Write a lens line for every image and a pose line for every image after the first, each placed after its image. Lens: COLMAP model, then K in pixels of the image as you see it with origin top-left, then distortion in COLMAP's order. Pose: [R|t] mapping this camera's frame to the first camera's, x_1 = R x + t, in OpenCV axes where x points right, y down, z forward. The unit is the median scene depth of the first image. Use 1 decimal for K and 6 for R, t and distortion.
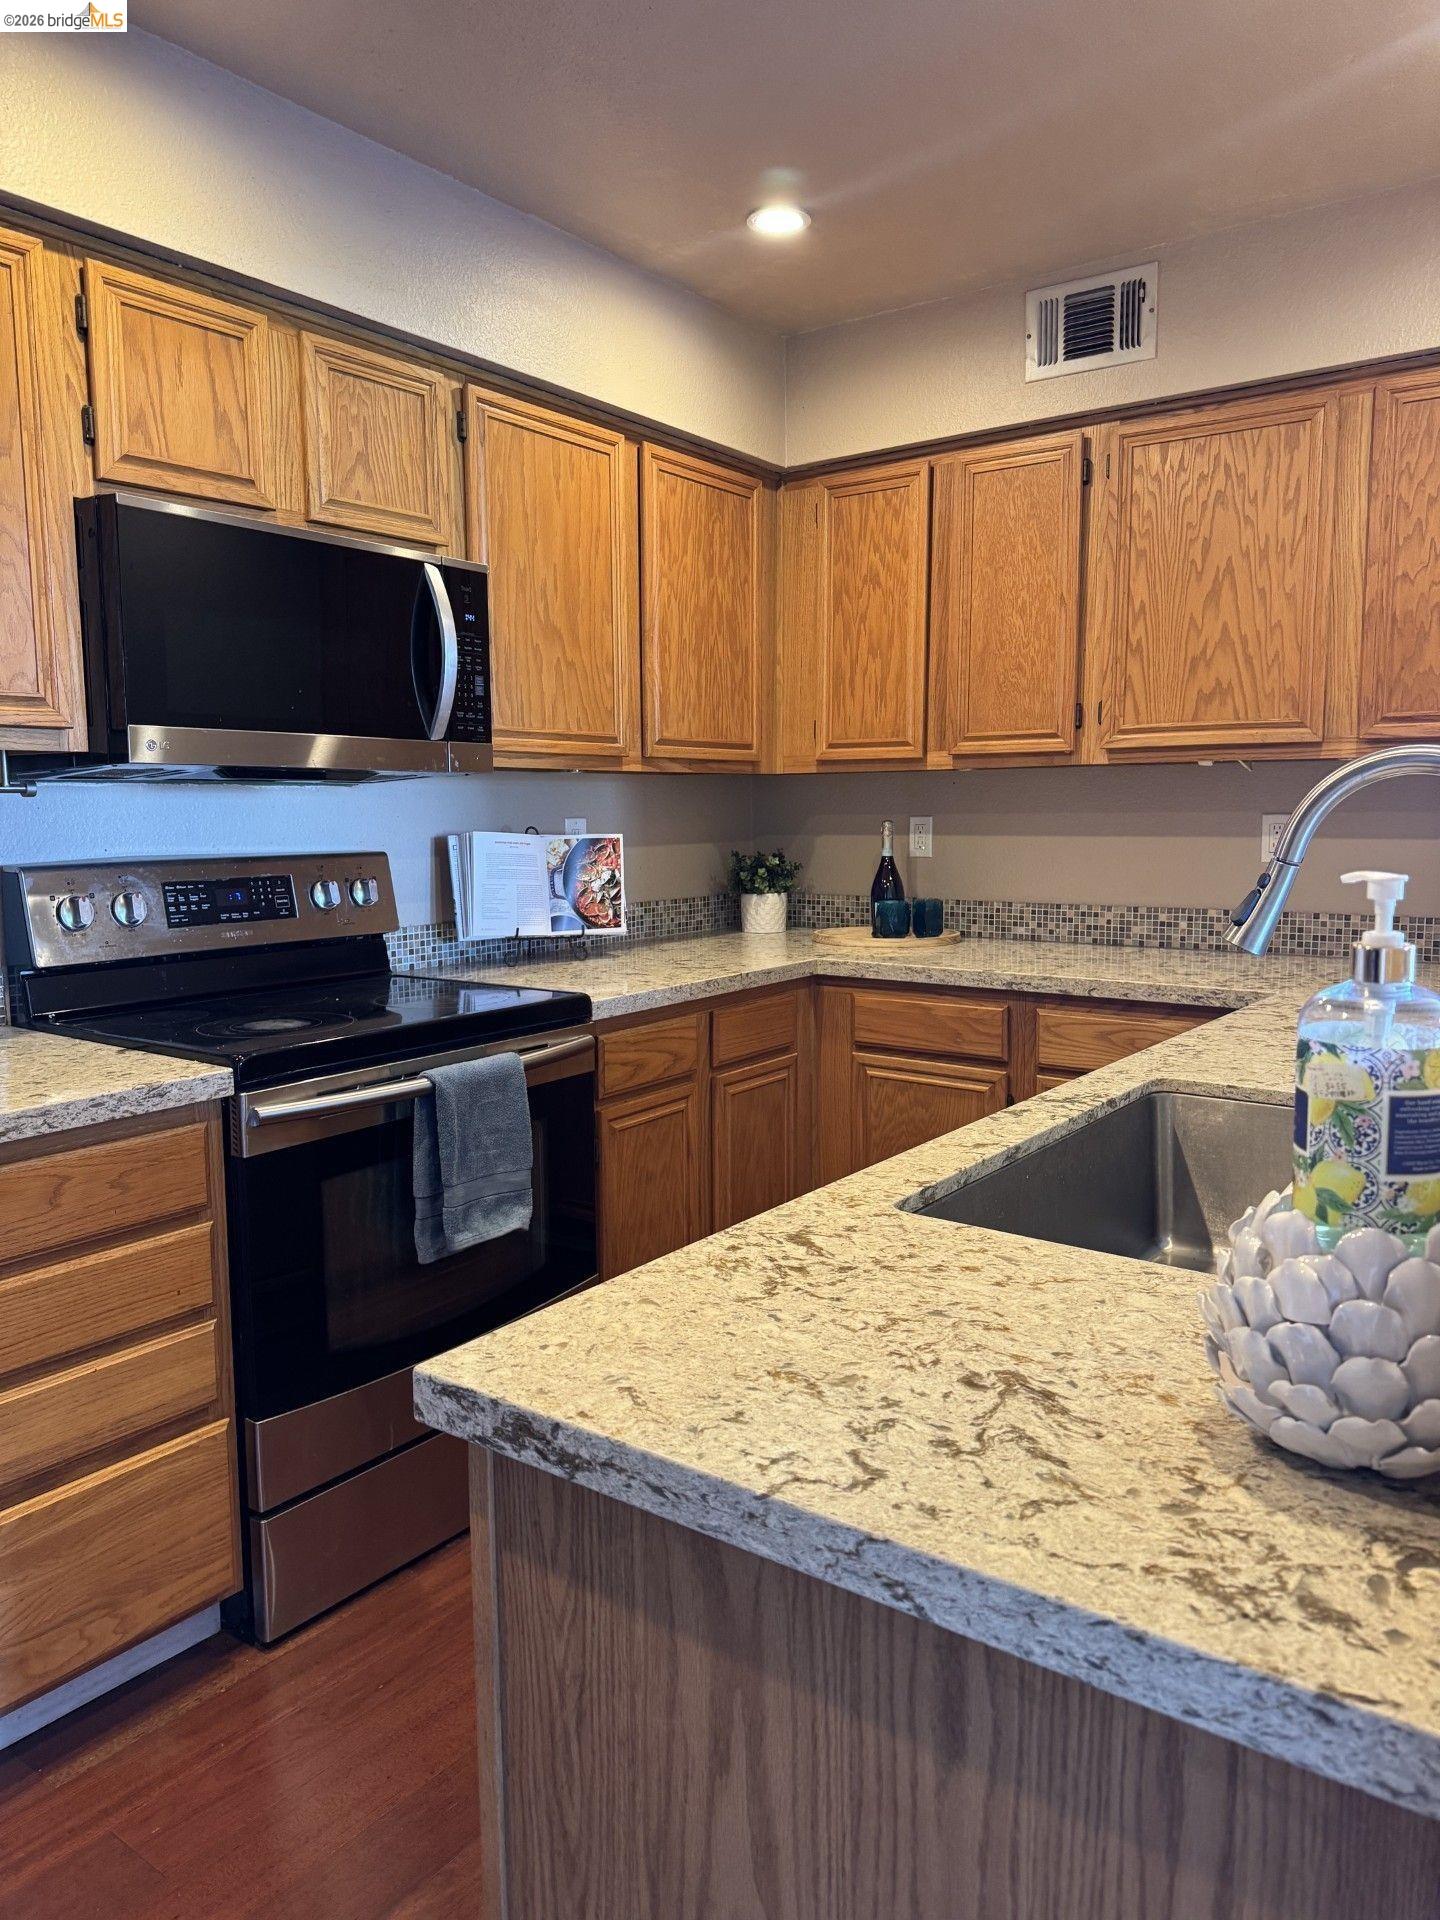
lens RADIAL K [[1343.0, 0, 706.1], [0, 1343.0, 971.0], [0, 0, 1]] dist [-0.009386, -0.006179]
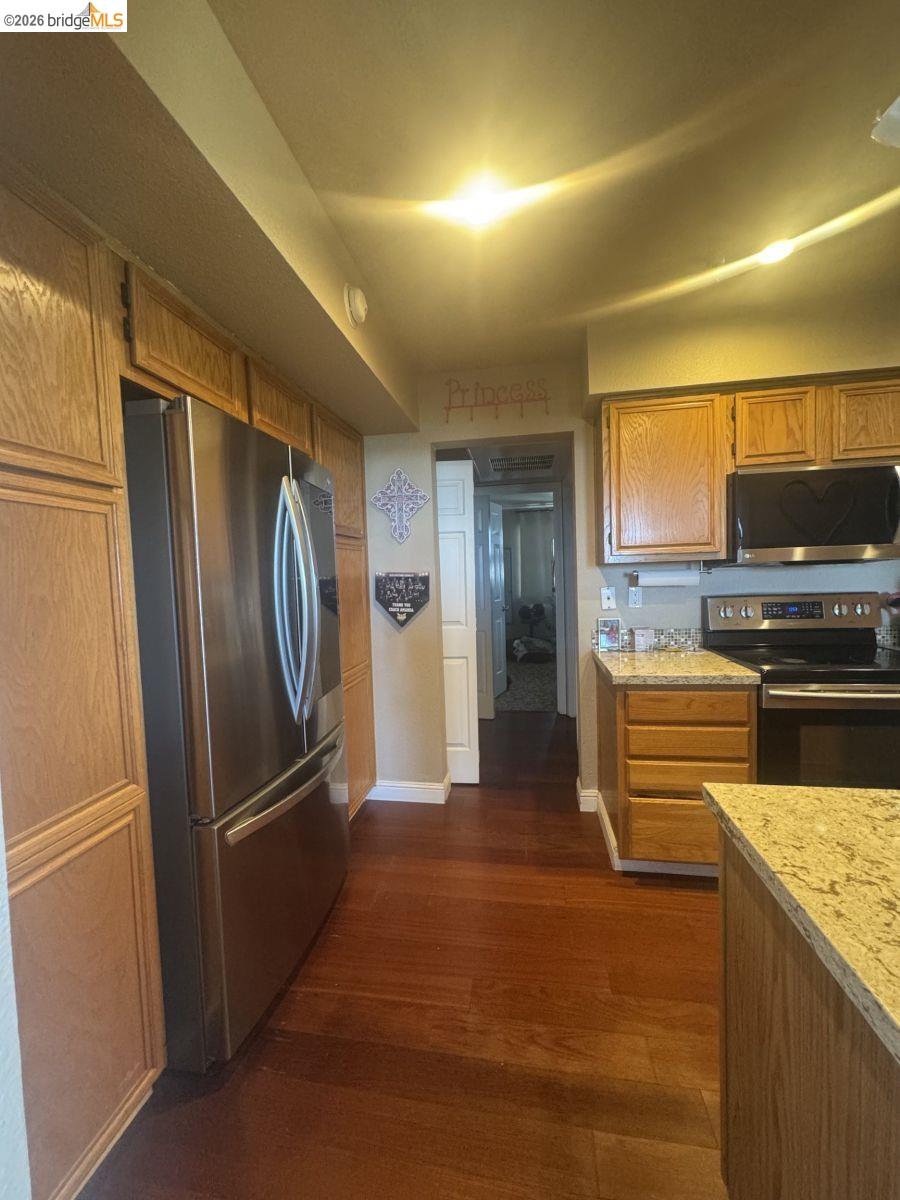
lens RADIAL K [[472.2, 0, 454.1], [0, 472.2, 598.3], [0, 0, 1]] dist [-0.000833, -0.000144]
pose [[0.458553, 0.039030, -0.887809, 0.210157], [-0.078016, 0.996946, 0.003532, -0.037044], [0.885236, 0.067644, 0.460198, -0.006093]]
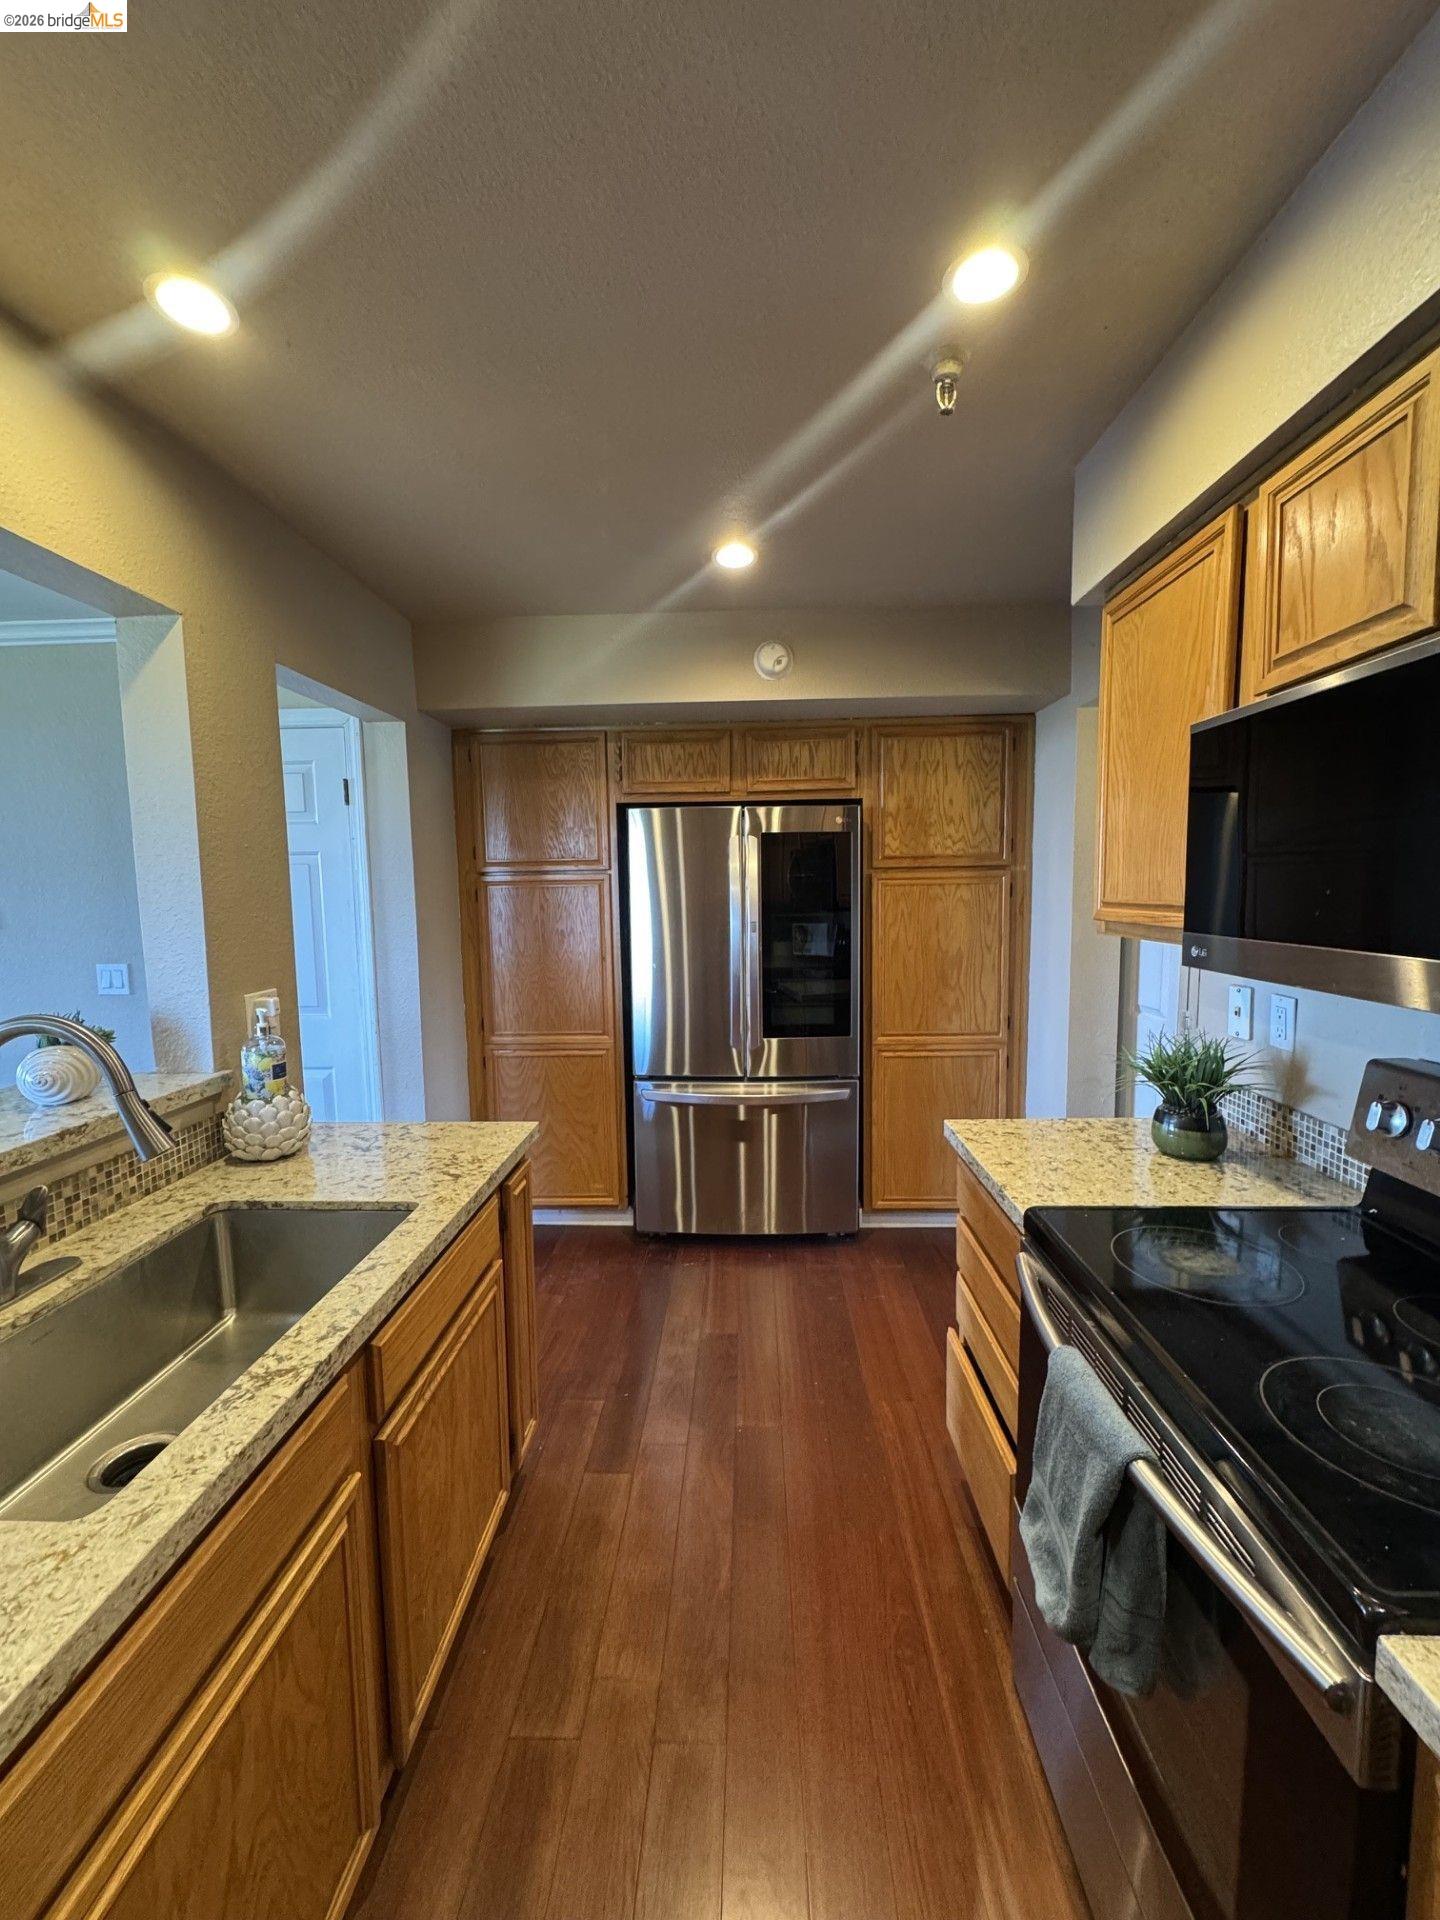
lens RADIAL K [[755.6, 0, 729.6], [0, 755.6, 954.8], [0, 0, 1]] dist [-0.000833, -0.000144]
pose [[-0.811554, 0.071098, -0.579935, 0.257312], [-0.050994, 0.980162, 0.191524, -0.284389], [0.582047, 0.185005, -0.791830, 1.372240]]
